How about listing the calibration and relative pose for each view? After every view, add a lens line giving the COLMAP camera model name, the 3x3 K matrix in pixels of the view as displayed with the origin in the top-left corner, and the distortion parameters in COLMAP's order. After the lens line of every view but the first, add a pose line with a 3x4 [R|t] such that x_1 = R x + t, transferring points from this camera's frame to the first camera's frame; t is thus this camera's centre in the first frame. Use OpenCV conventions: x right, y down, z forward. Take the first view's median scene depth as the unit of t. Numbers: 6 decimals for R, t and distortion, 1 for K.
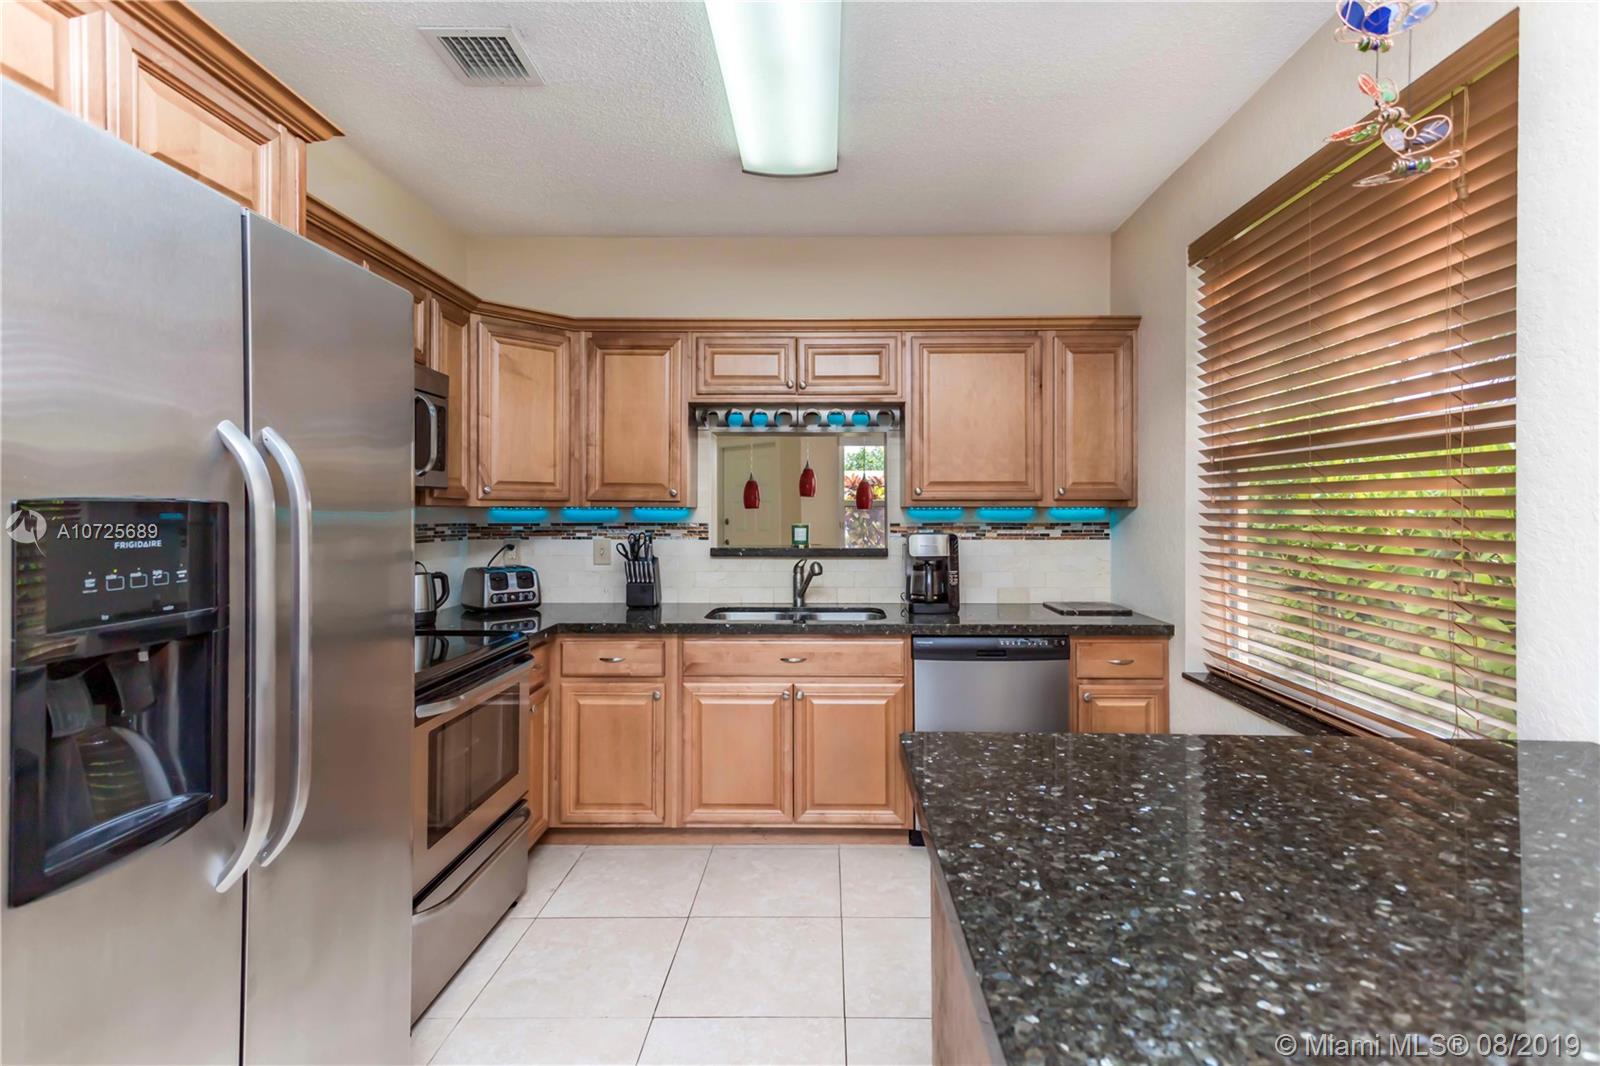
lens RADIAL K [[765.7, 0, 813.3], [0, 765.7, 522.1], [0, 0, 1]] dist [0.025449, 0.002383]
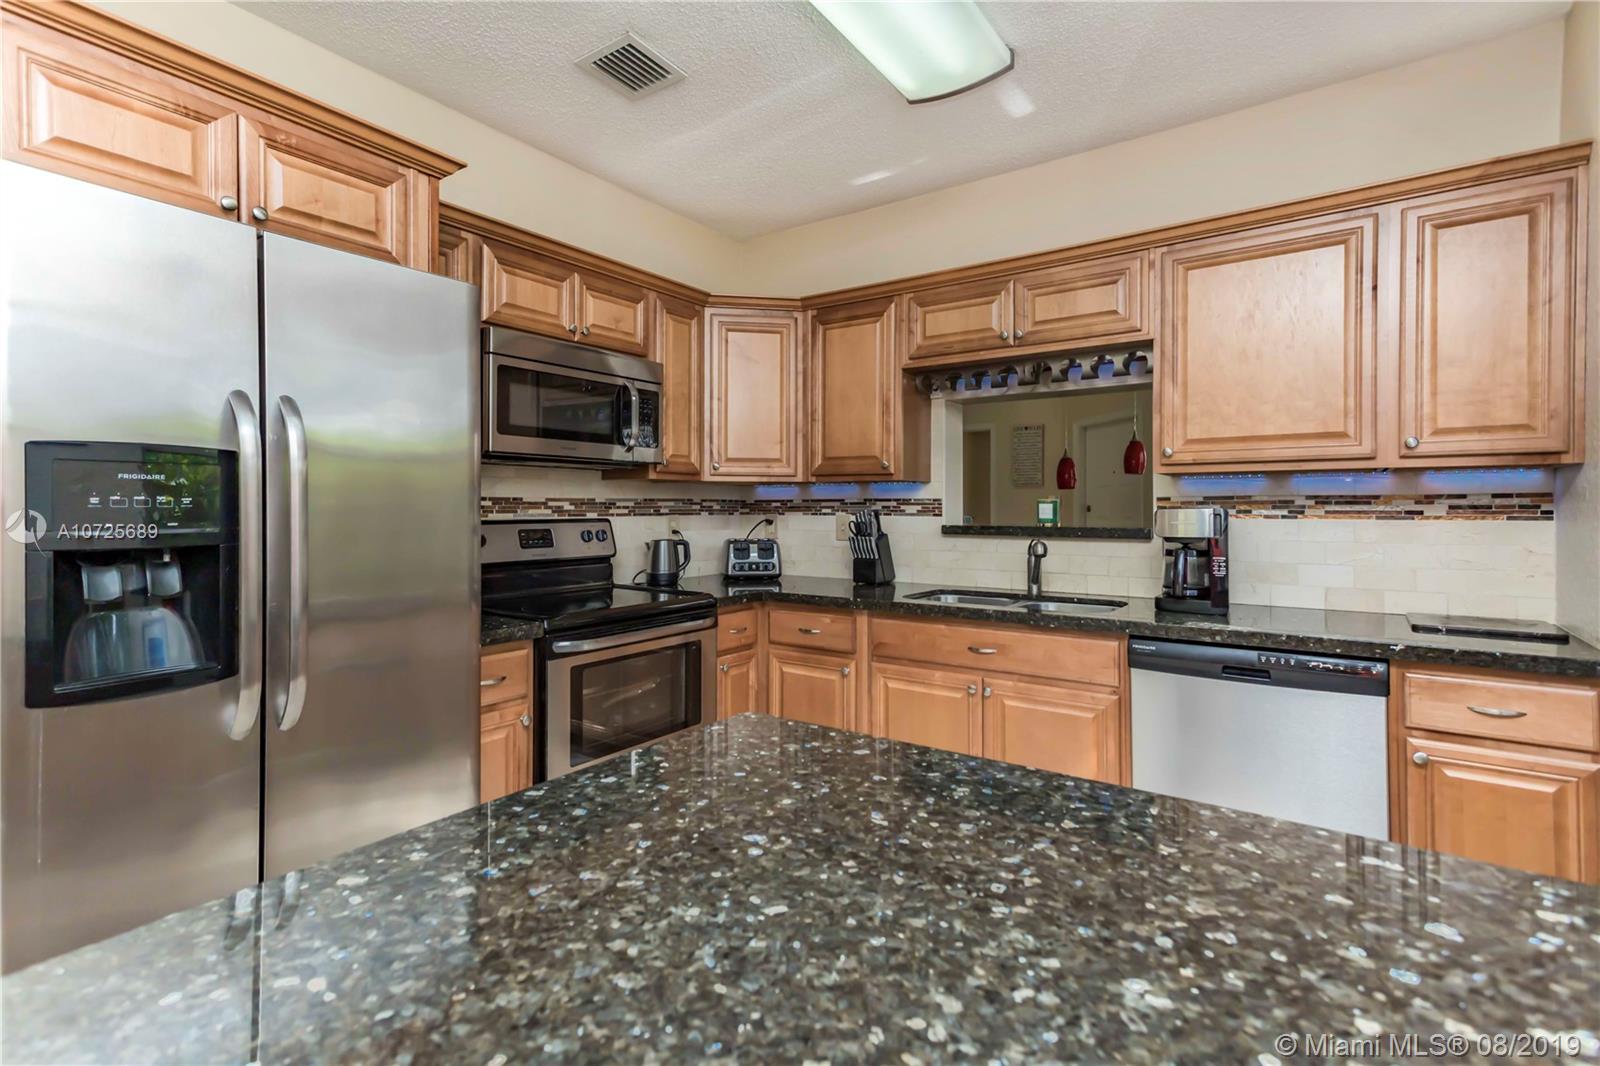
lens RADIAL K [[765.7, 0, 799.6], [0, 765.7, 518.1], [0, 0, 1]] dist [0.025449, 0.002383]
pose [[0.822327, 0.007146, -0.568971, 0.270555], [-0.007742, 0.999969, 0.001370, 0.027153], [0.568963, 0.003279, 0.822357, 0.151310]]
